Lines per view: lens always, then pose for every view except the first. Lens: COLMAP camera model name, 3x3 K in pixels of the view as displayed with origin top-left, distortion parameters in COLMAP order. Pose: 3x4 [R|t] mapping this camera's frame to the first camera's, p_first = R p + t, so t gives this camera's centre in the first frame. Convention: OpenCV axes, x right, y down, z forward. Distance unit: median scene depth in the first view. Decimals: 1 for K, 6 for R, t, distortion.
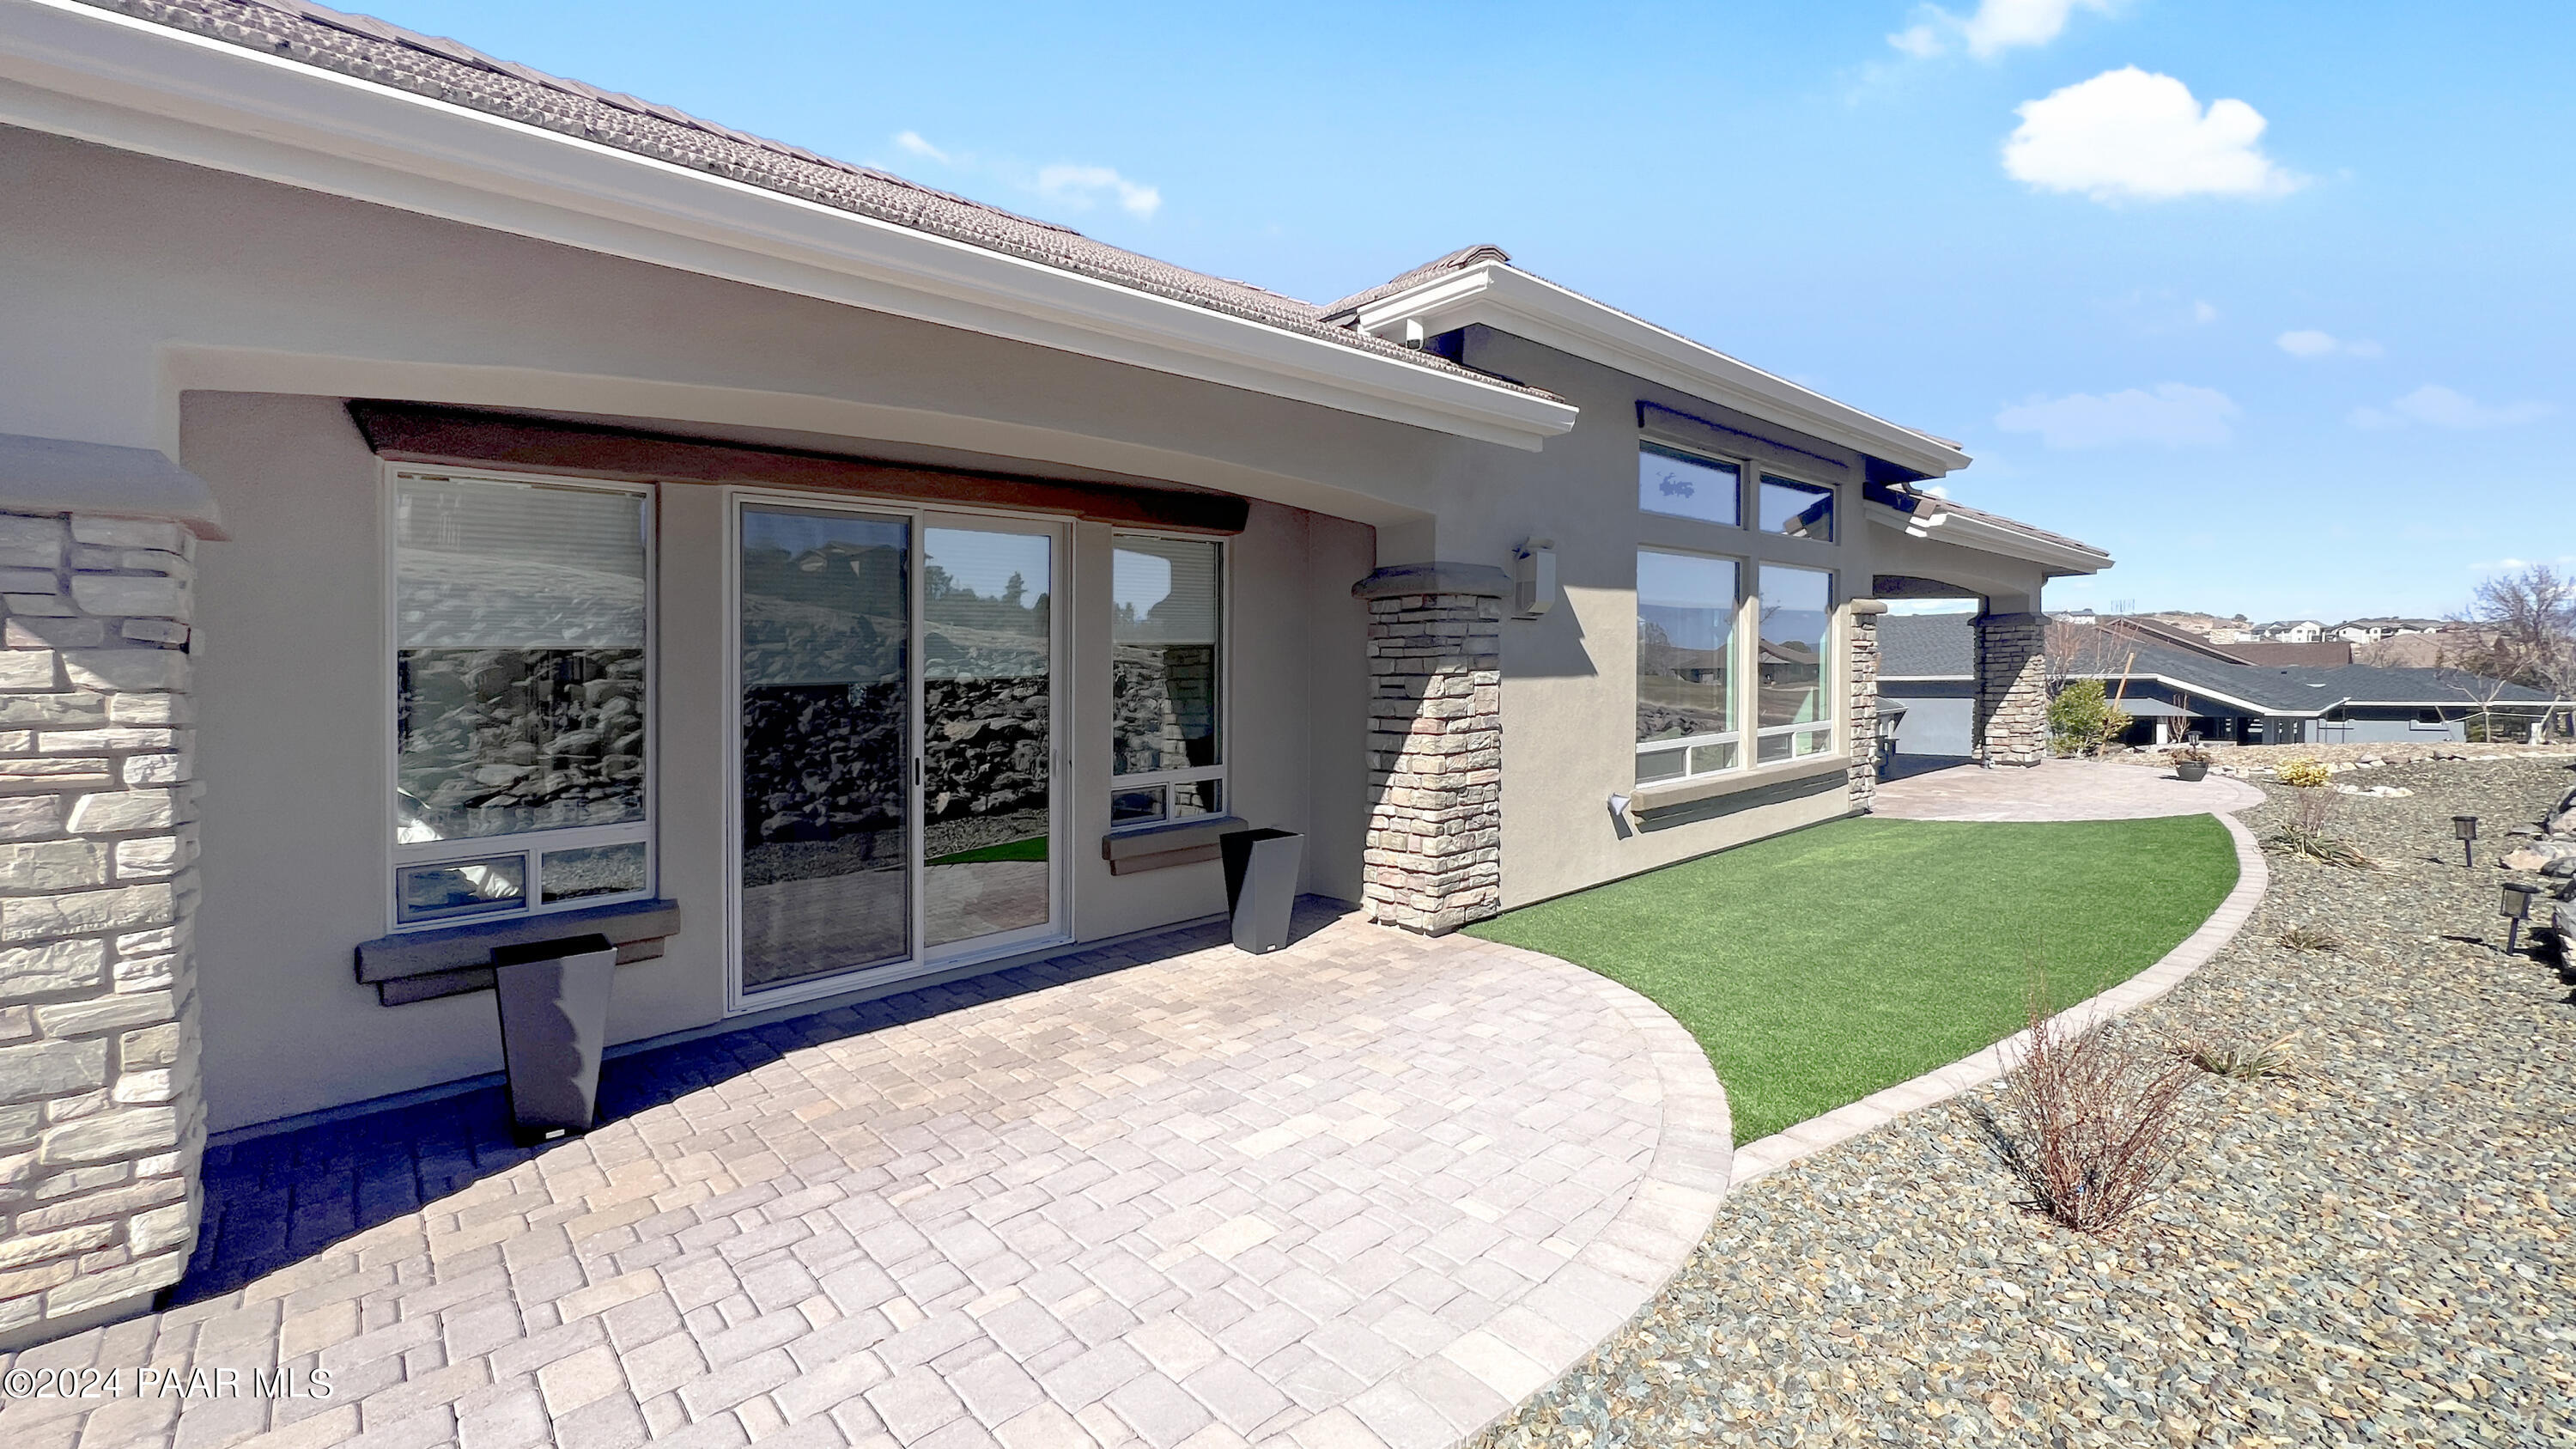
lens RADIAL K [[1045.2, 0, 1270.4], [0, 1045.2, 718.0], [0, 0, 1]] dist [-0.000432, 0.000100]
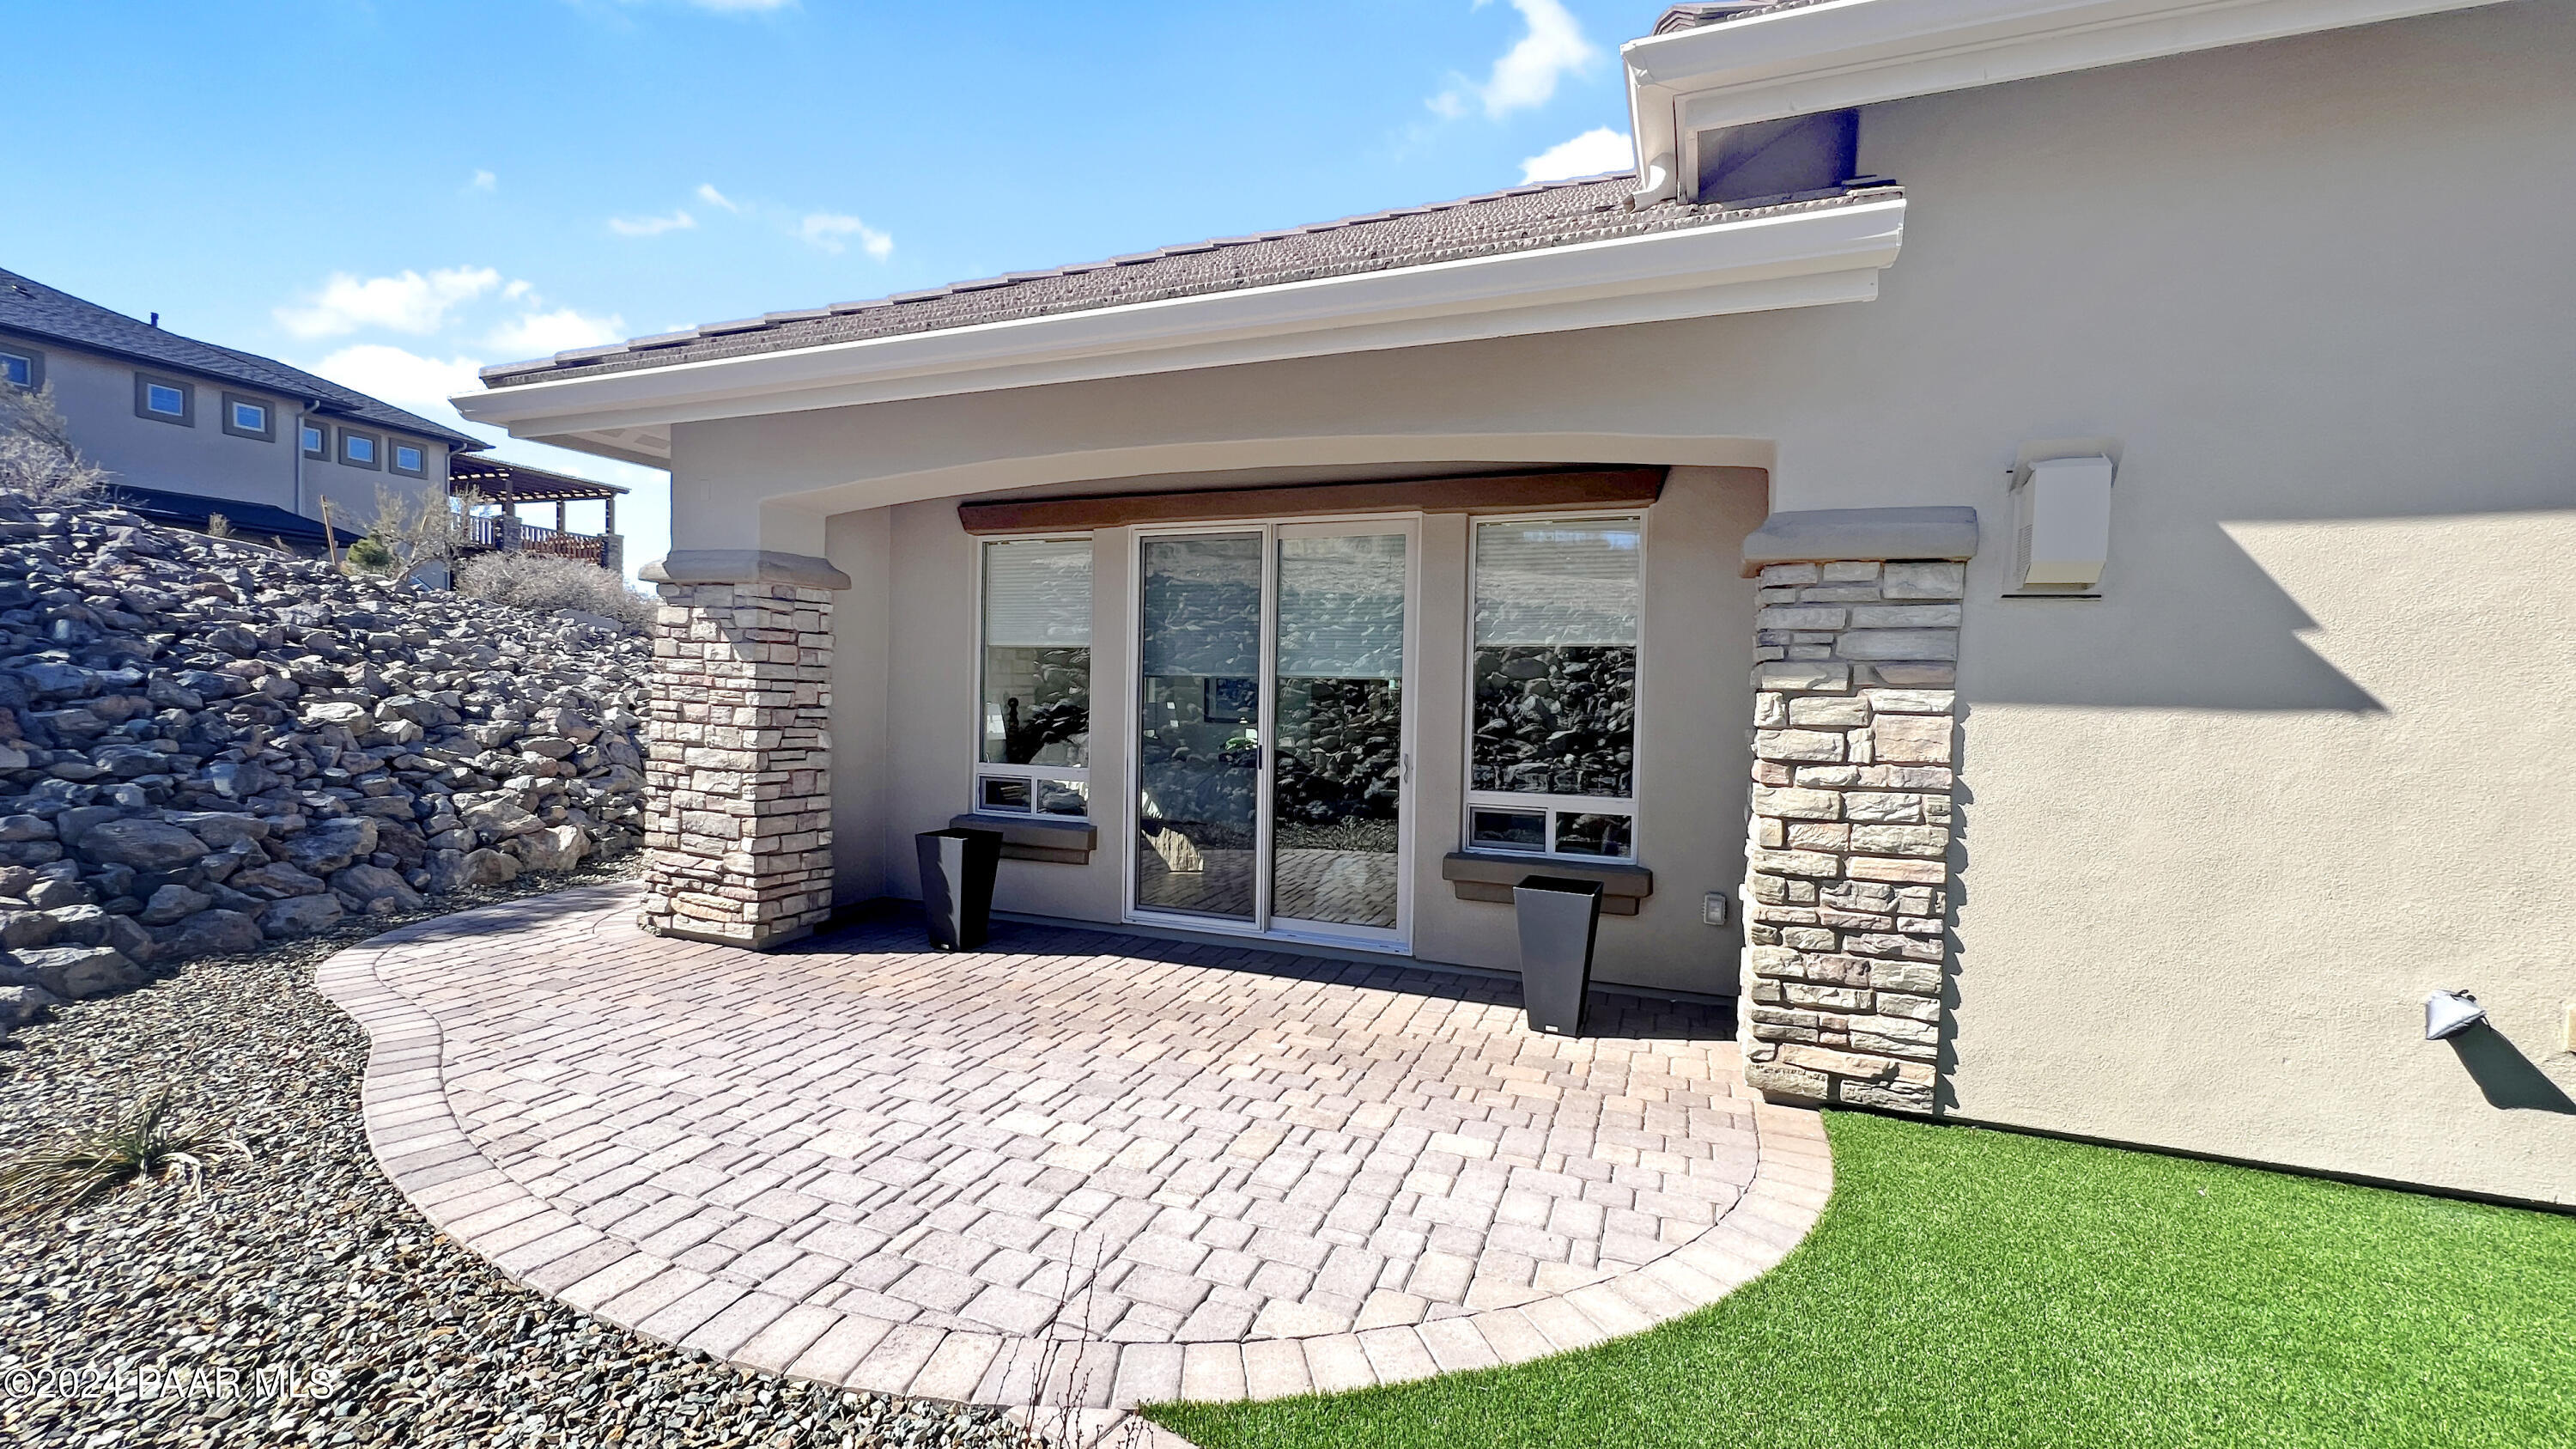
lens RADIAL K [[1045.2, 0, 1270.4], [0, 1045.2, 718.0], [0, 0, 1]] dist [-0.000432, 0.000100]
pose [[0.442742, 0.058601, -0.894732, 0.592971], [-0.069741, 0.997090, 0.030795, -0.023222], [0.893933, 0.048765, 0.445540, 0.442069]]
